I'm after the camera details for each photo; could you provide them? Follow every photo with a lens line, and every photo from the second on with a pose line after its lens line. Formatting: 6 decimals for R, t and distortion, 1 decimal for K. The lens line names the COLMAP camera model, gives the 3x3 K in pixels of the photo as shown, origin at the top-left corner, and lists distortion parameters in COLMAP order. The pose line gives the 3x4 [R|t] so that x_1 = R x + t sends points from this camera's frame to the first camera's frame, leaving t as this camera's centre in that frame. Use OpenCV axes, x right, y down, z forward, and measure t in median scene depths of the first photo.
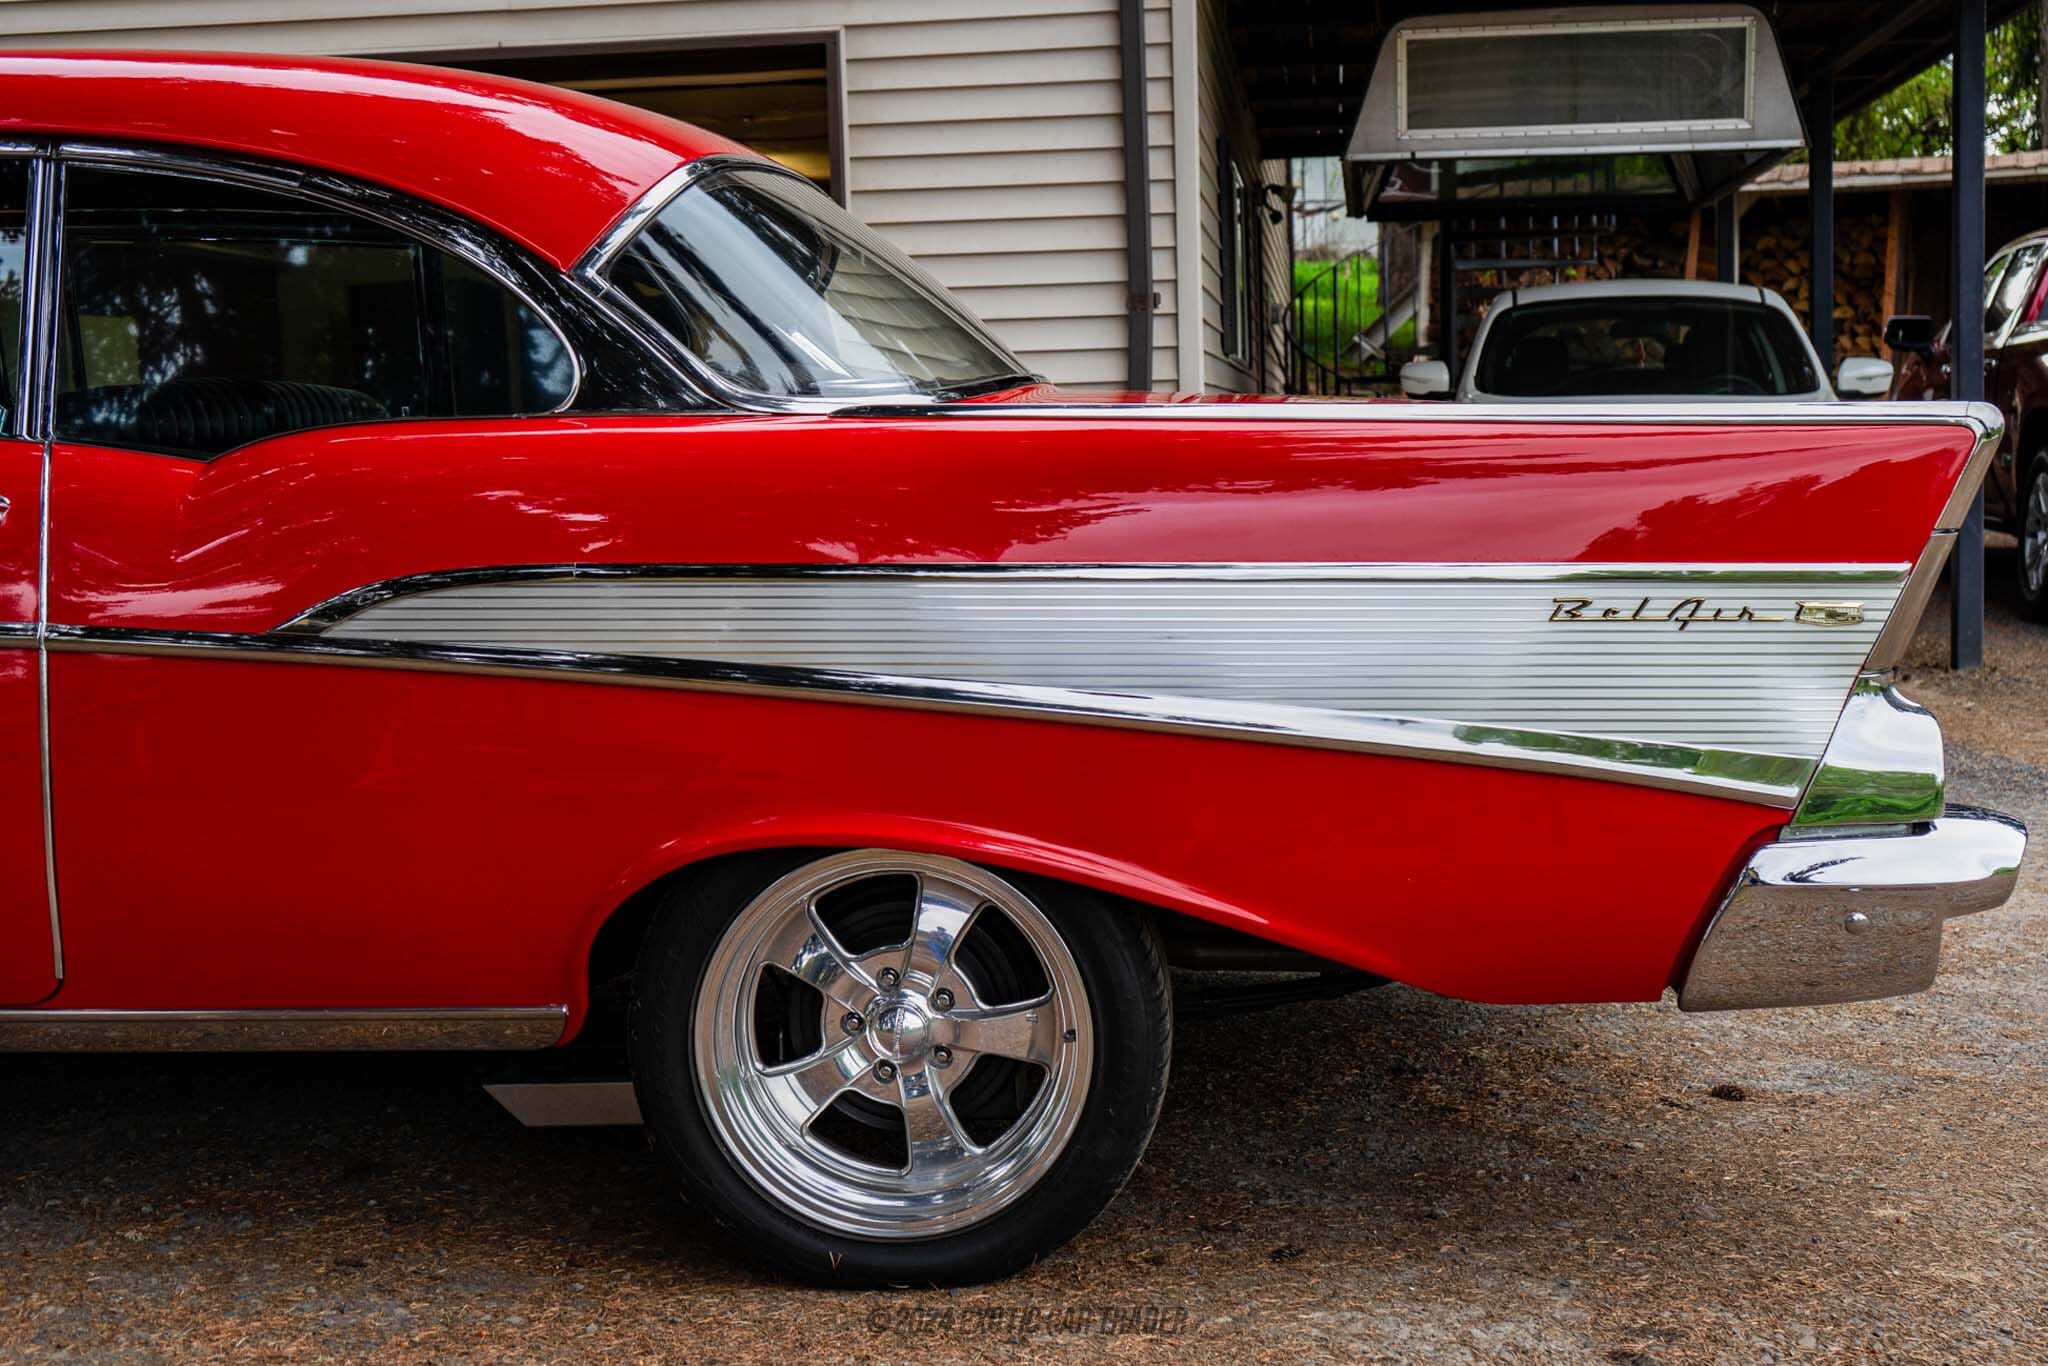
lens RADIAL K [[2271.9, 0, 1019.9], [0, 2271.9, 646.3], [0, 0, 1]] dist [0.006009, 0.002290]
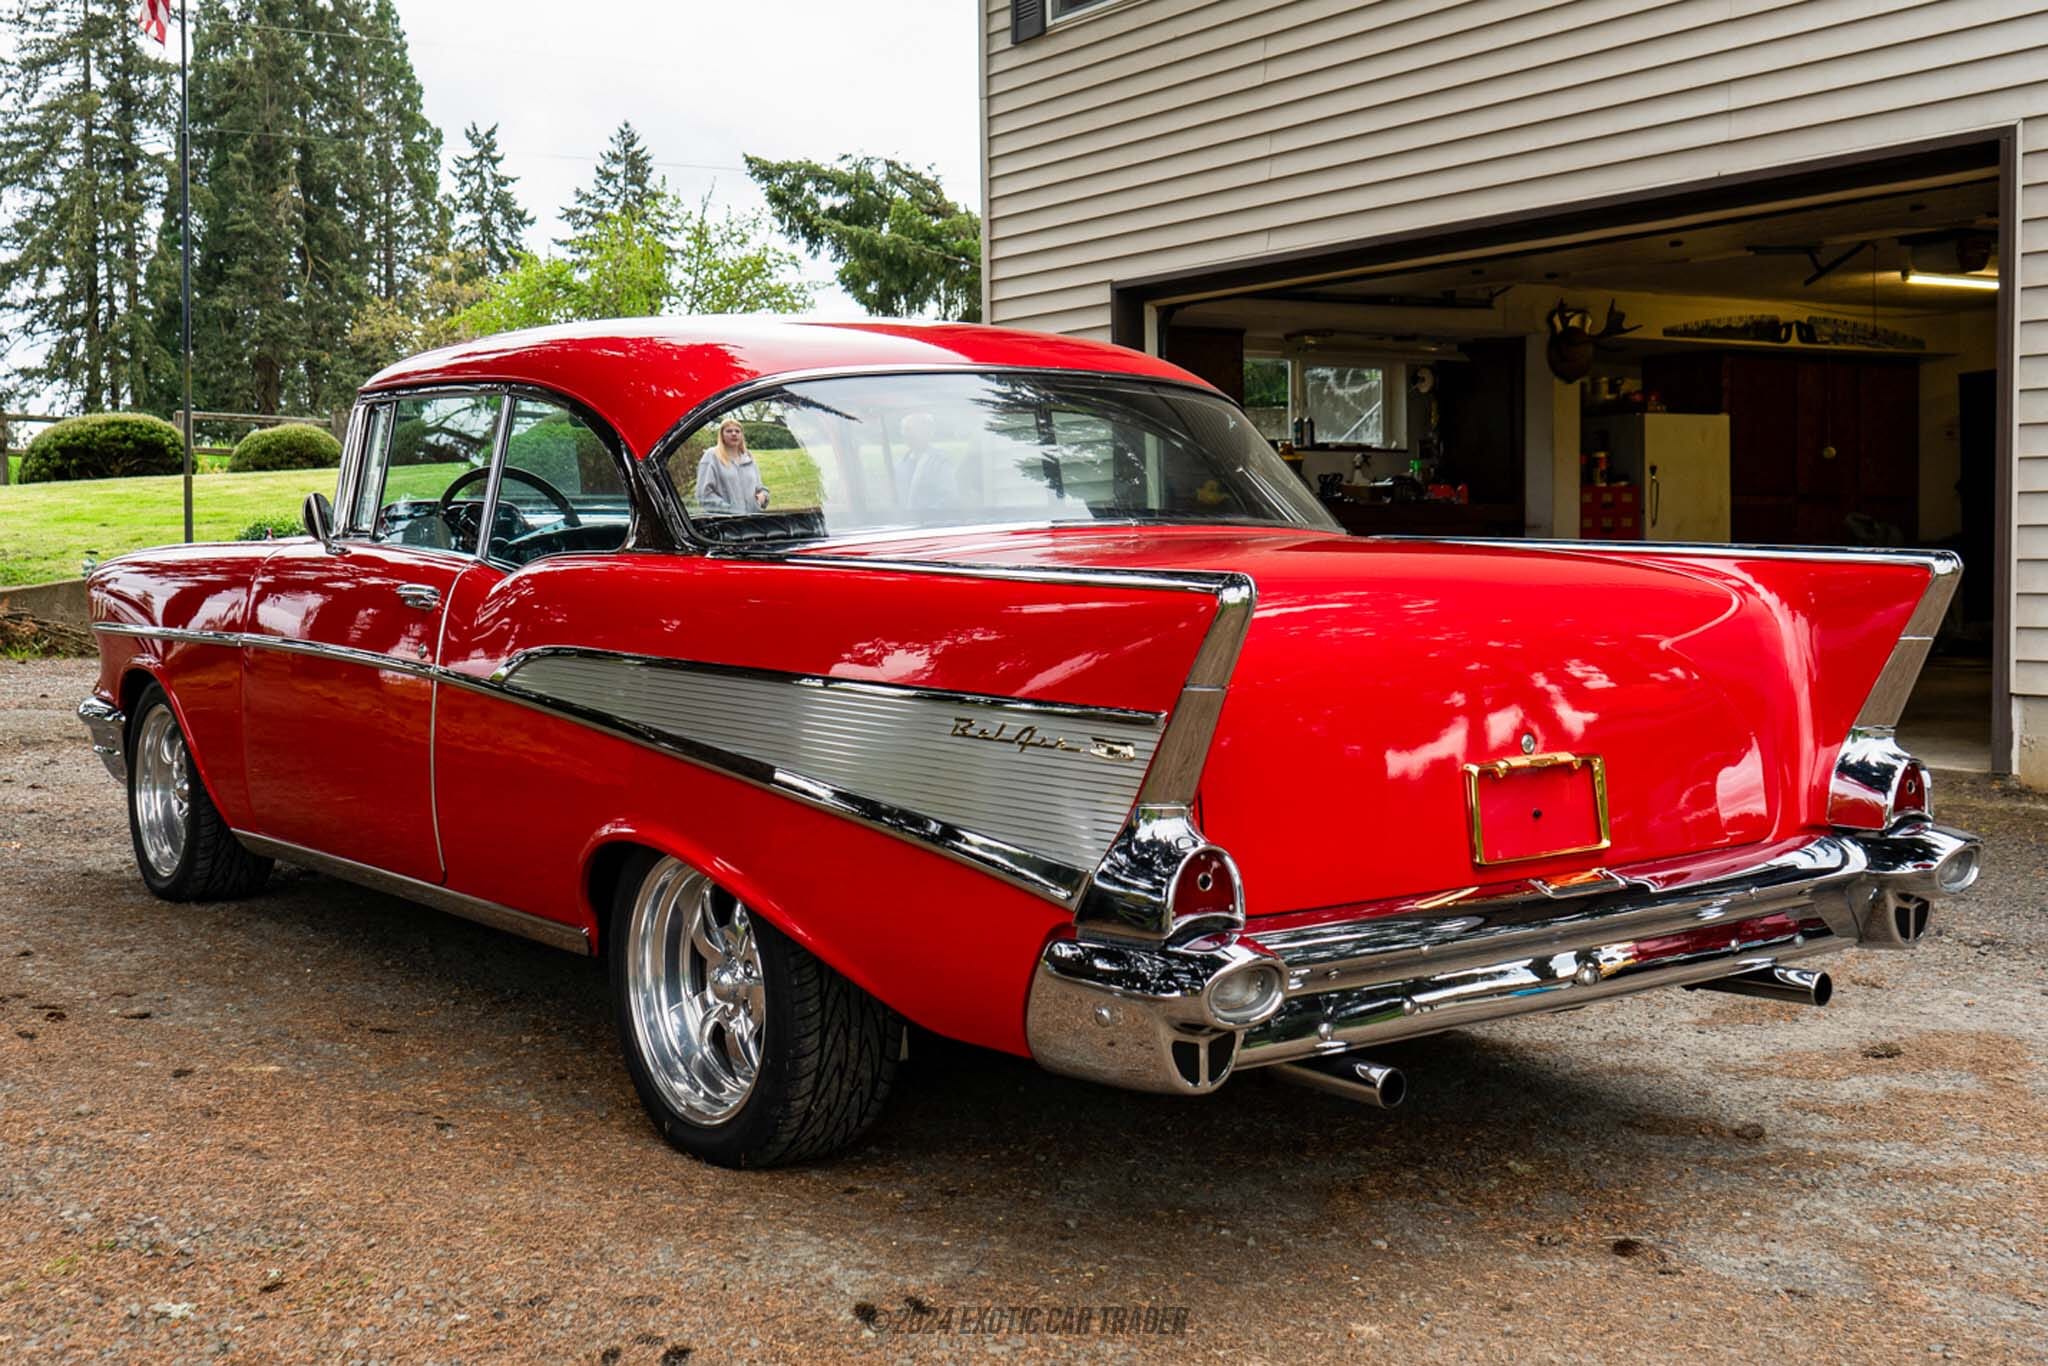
lens RADIAL K [[2226.2, 0, 1024.0], [0, 2226.2, 683.0], [0, 0, 1]] dist [-0.001226, -0.014838]
pose [[0.659026, 0.064575, -0.749343, 1.103585], [-0.074350, 0.997021, 0.020530, -0.063688], [0.748437, 0.042185, 0.661863, 0.197498]]
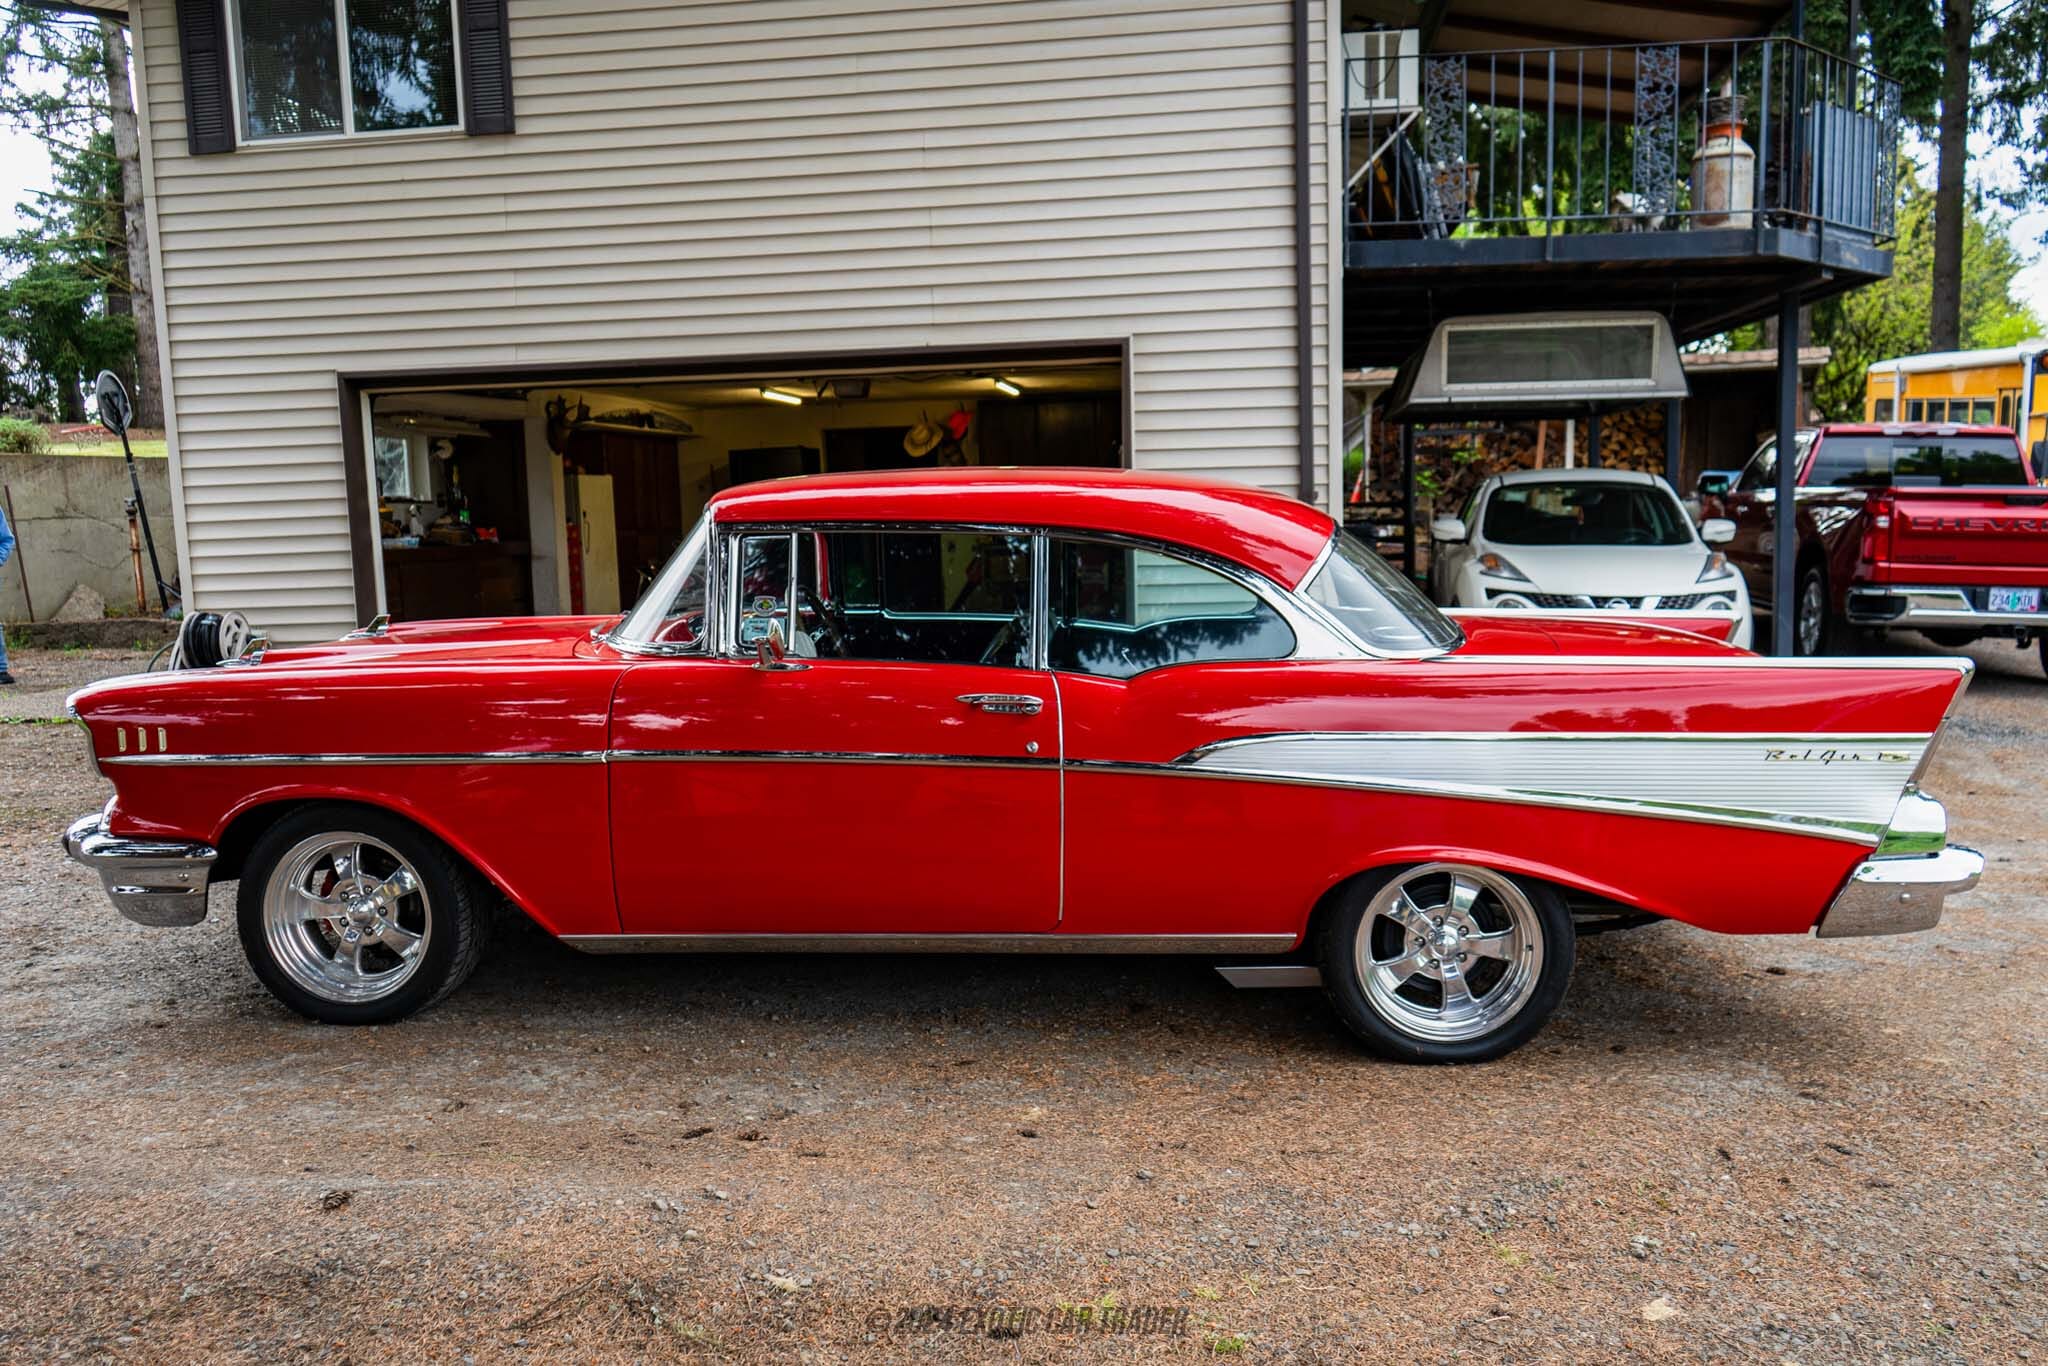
lens RADIAL K [[1522.5, 0, 1024.0], [0, 1522.5, 683.0], [0, 0, 1]] dist [-0.006103, 0.004030]
pose [[0.999889, 0.001309, -0.014846, -0.424645], [-0.001002, 0.999786, 0.020681, -0.106750], [0.014870, -0.020664, 0.999676, -0.433620]]
